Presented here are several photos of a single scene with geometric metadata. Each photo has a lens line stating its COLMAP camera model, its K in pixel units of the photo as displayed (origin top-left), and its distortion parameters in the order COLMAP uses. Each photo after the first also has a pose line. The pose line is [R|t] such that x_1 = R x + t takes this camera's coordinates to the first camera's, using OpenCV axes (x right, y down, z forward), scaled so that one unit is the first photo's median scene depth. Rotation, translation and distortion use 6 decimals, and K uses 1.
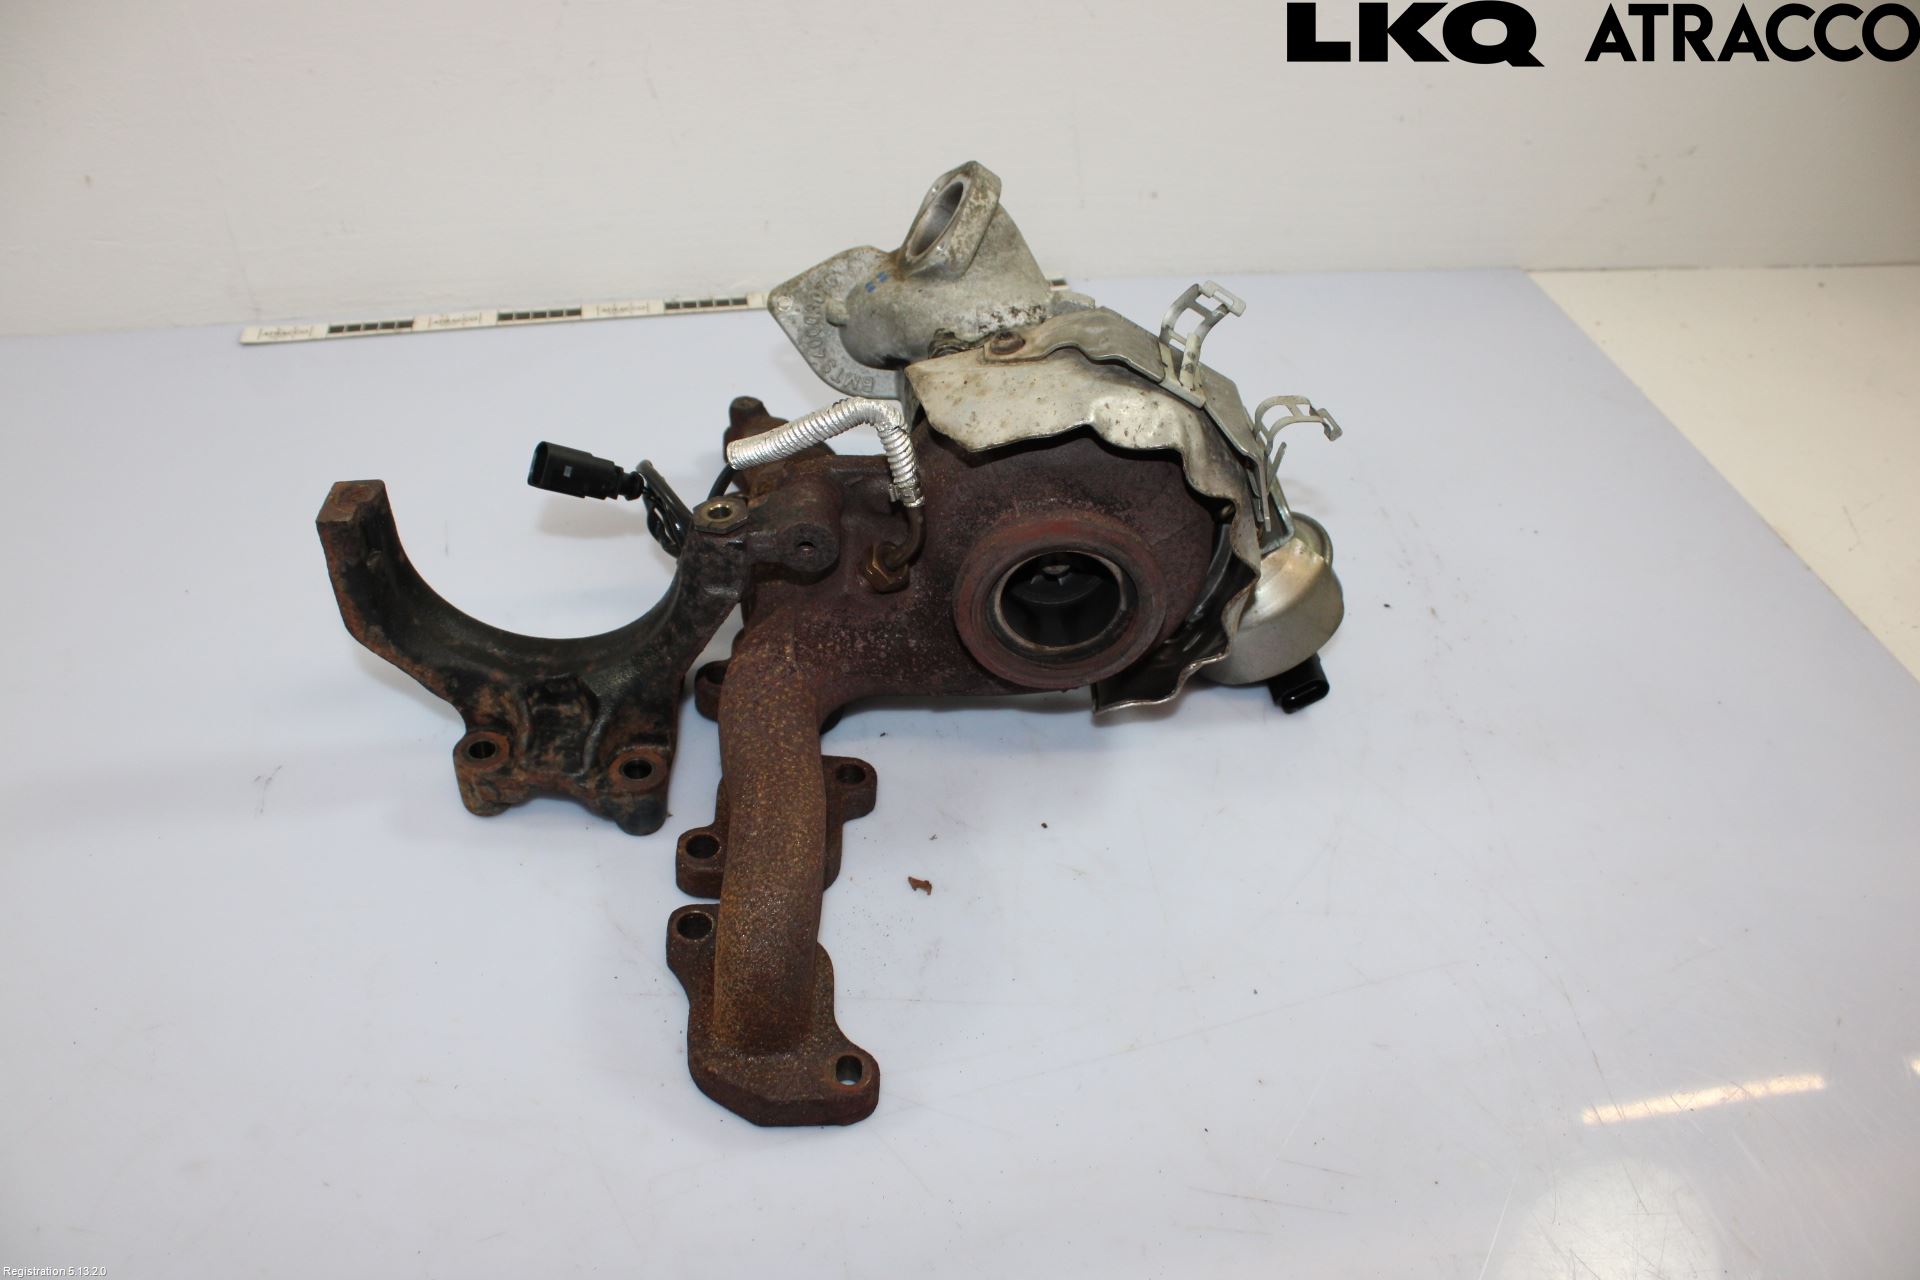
lens RADIAL K [[1577.9, 0, 957.6], [0, 1577.9, 645.7], [0, 0, 1]] dist [-0.164133, 0.128803]
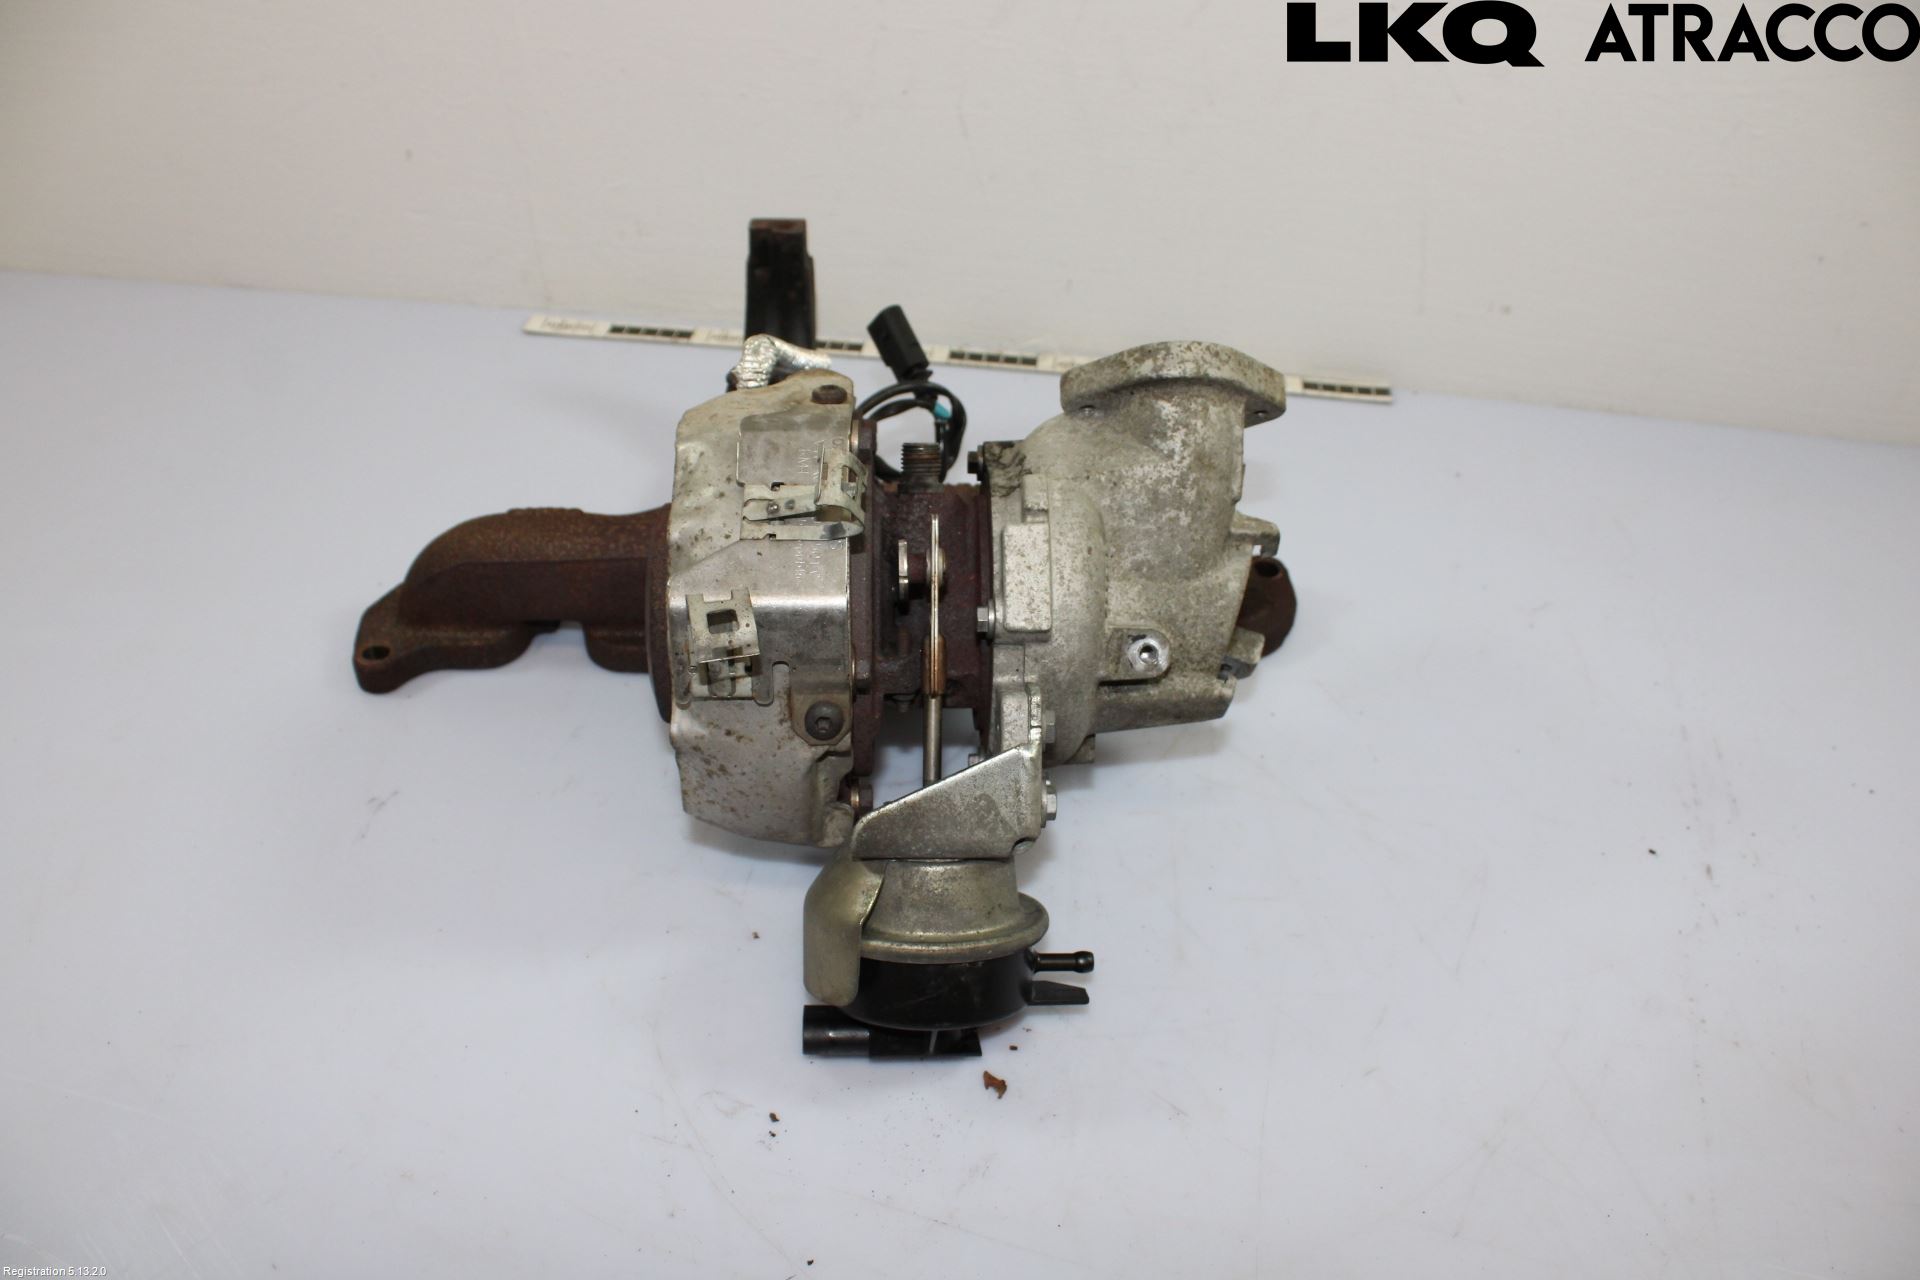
lens RADIAL K [[1577.9, 0, 953.4], [0, 1577.9, 637.7], [0, 0, 1]] dist [-0.164133, 0.128803]
pose [[0.953089, 0.181482, -0.242251, 0.077929], [-0.183986, 0.982850, 0.012446, -0.064706], [0.240355, 0.032709, 0.970134, 0.090624]]
